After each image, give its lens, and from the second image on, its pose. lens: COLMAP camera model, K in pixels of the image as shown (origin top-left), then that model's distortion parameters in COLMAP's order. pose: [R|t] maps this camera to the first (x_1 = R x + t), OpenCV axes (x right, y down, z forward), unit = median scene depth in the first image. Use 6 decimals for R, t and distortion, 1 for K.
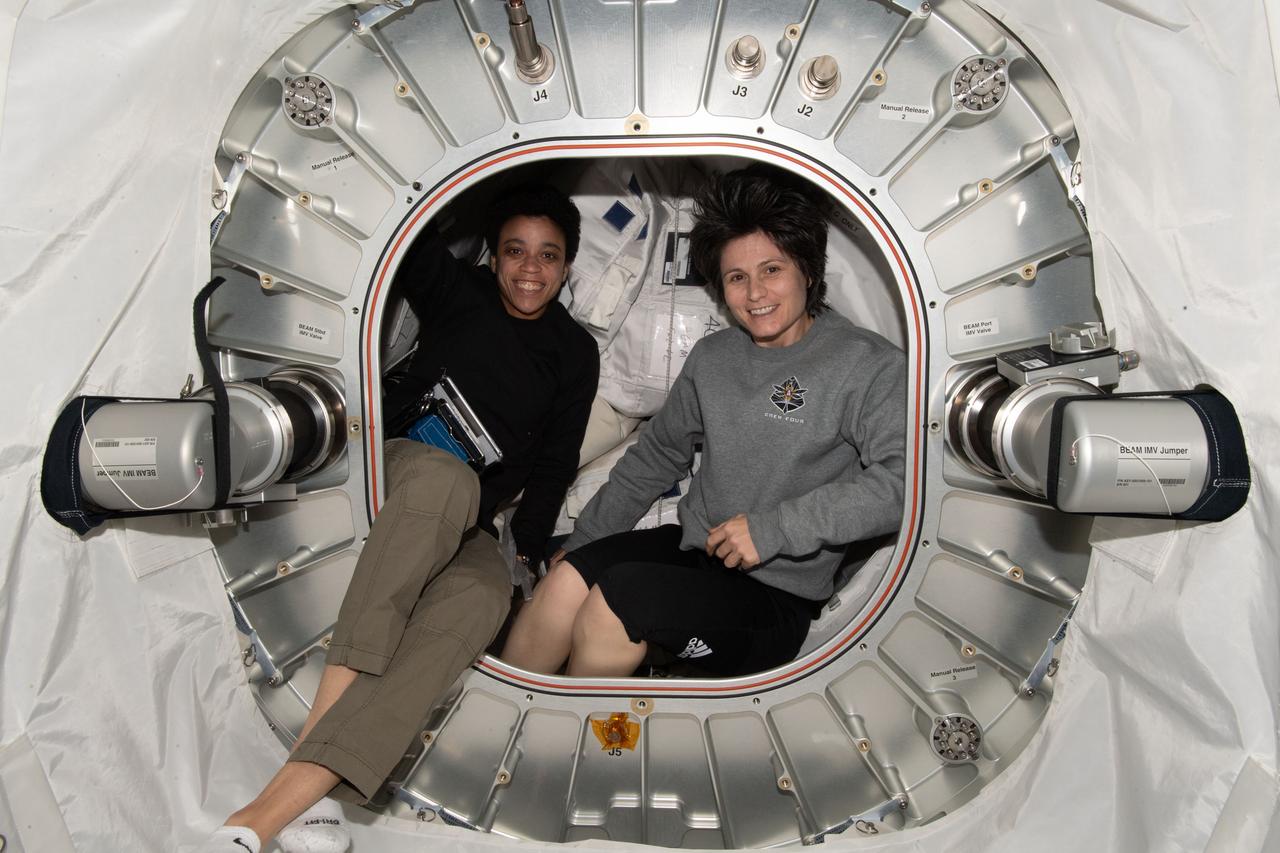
lens RADIAL K [[865.1, 0, 641.8], [0, 865.1, 426.2], [0, 0, 1]] dist [-0.001845, 0.000654]
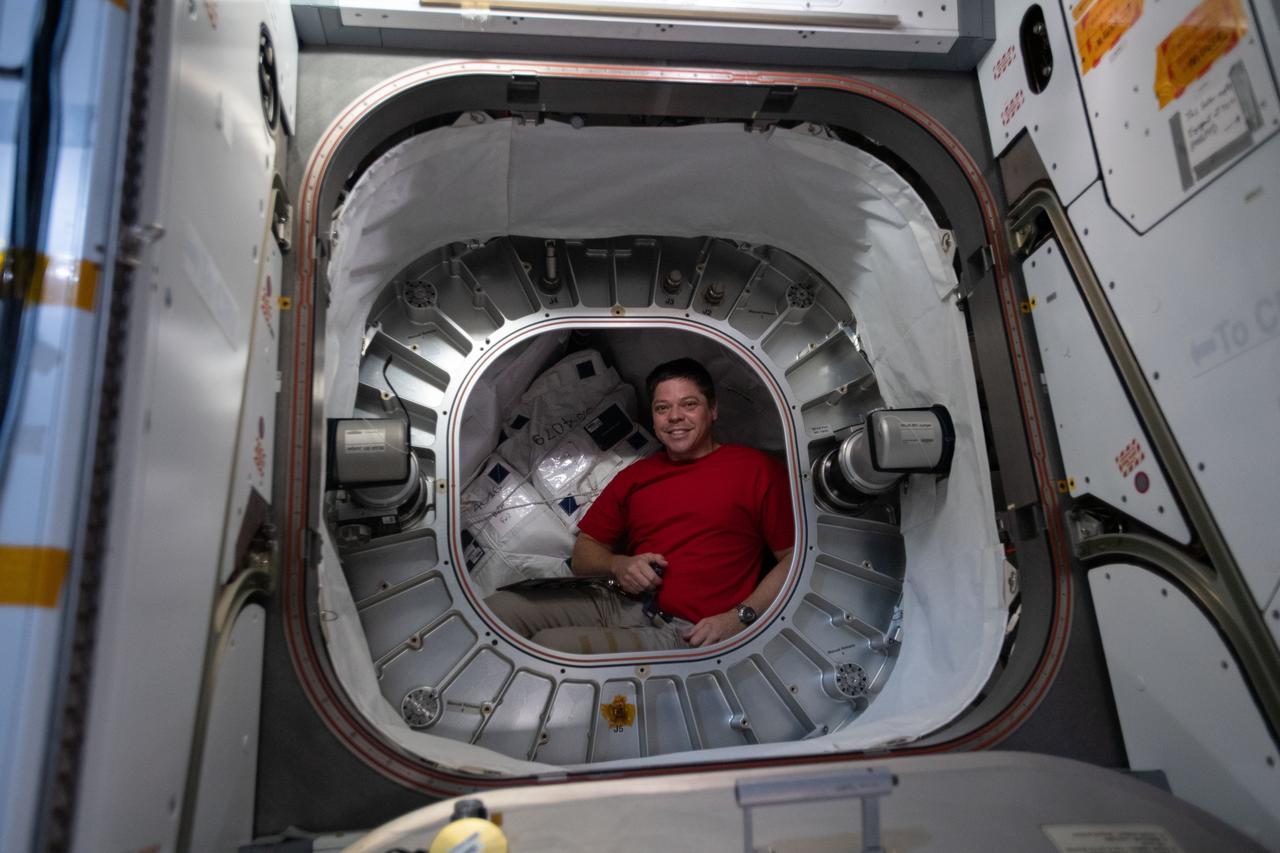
lens RADIAL K [[973.5, 0, 640.0], [0, 973.5, 426.5], [0, 0, 1]] dist [0.011420, 0.003136]
pose [[0.976479, 0.005856, 0.215533, -0.364622], [0.084723, 0.908805, -0.408529, 0.633575], [-0.198270, 0.417181, 0.886933, -0.614910]]
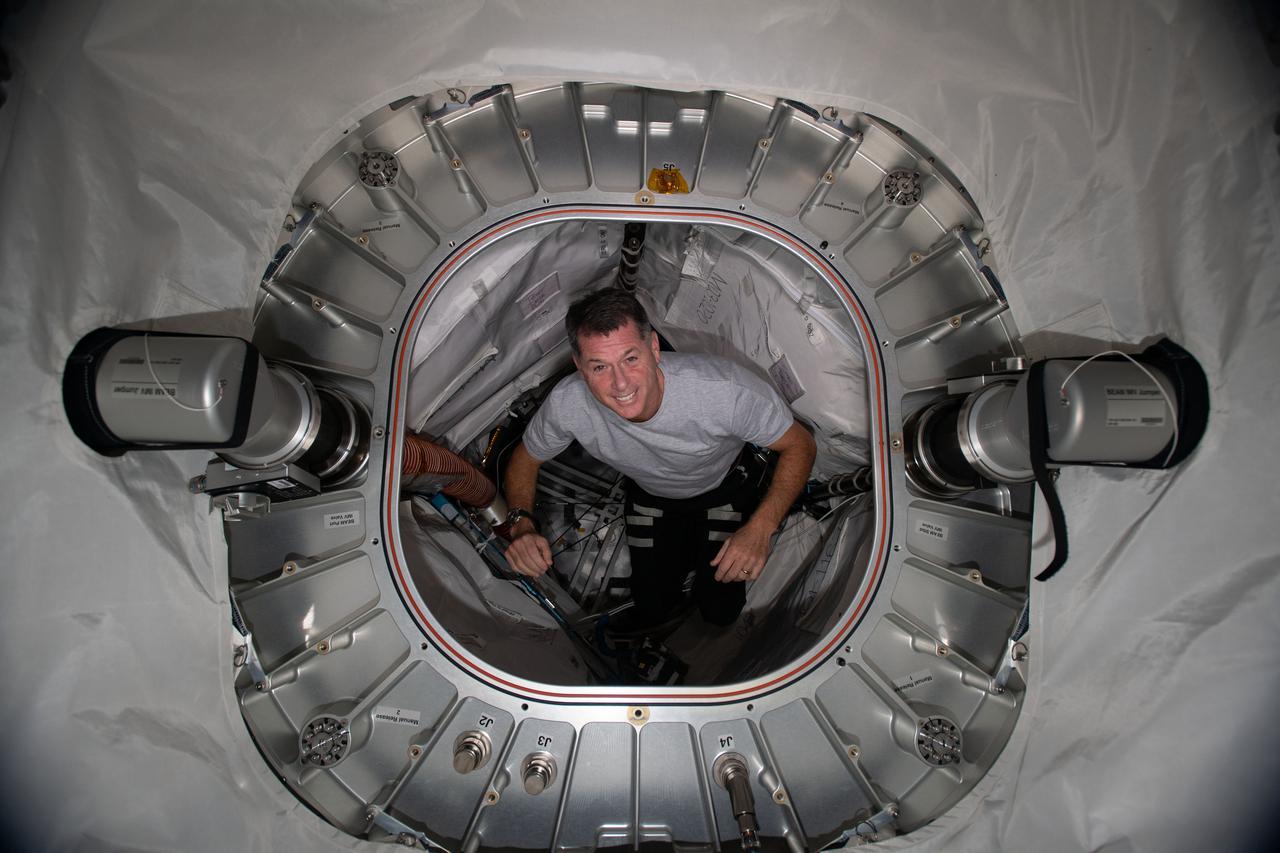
lens RADIAL K [[612.4, 0, 635.9], [0, 612.4, 428.9], [0, 0, 1]] dist [-0.042546, 0.000882]
pose [[-0.999651, -0.019769, 0.017534, -0.008241], [0.020760, -0.998087, 0.058228, -0.033107], [0.016349, 0.058571, 0.998149, 0.211137]]
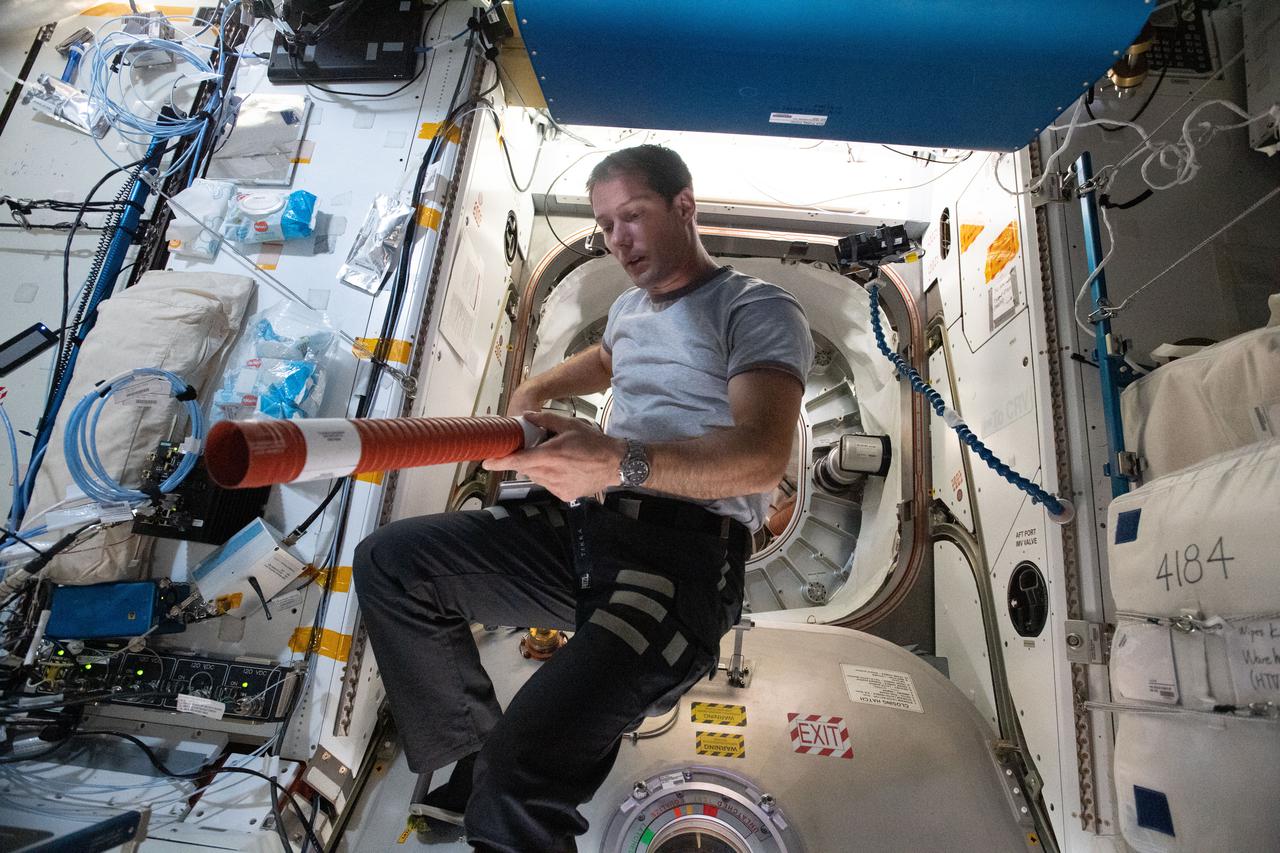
lens RADIAL K [[665.0, 0, 643.6], [0, 665.0, 421.8], [0, 0, 1]] dist [-0.050609, 0.020275]
pose [[0.993797, 0.111048, 0.006055, -0.204444], [-0.099764, 0.914227, -0.392728, 0.726178], [-0.049147, 0.389688, 0.919635, -0.941433]]
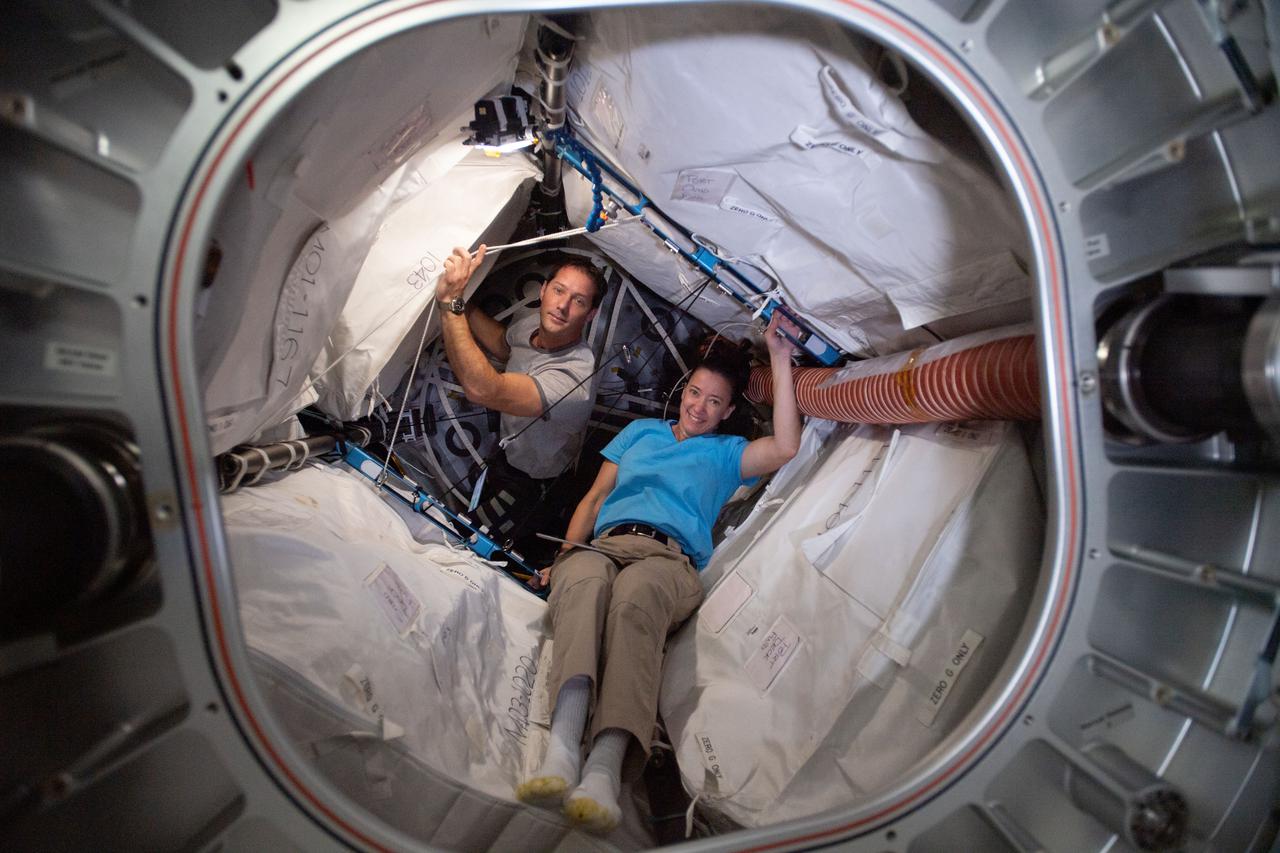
lens RADIAL K [[665.0, 0, 643.6], [0, 665.0, 421.8], [0, 0, 1]] dist [-0.050609, 0.020275]
pose [[0.976067, -0.126861, 0.176633, -0.099006], [0.138599, 0.988779, -0.055732, 0.011129], [-0.167581, 0.078880, 0.982698, 0.540913]]
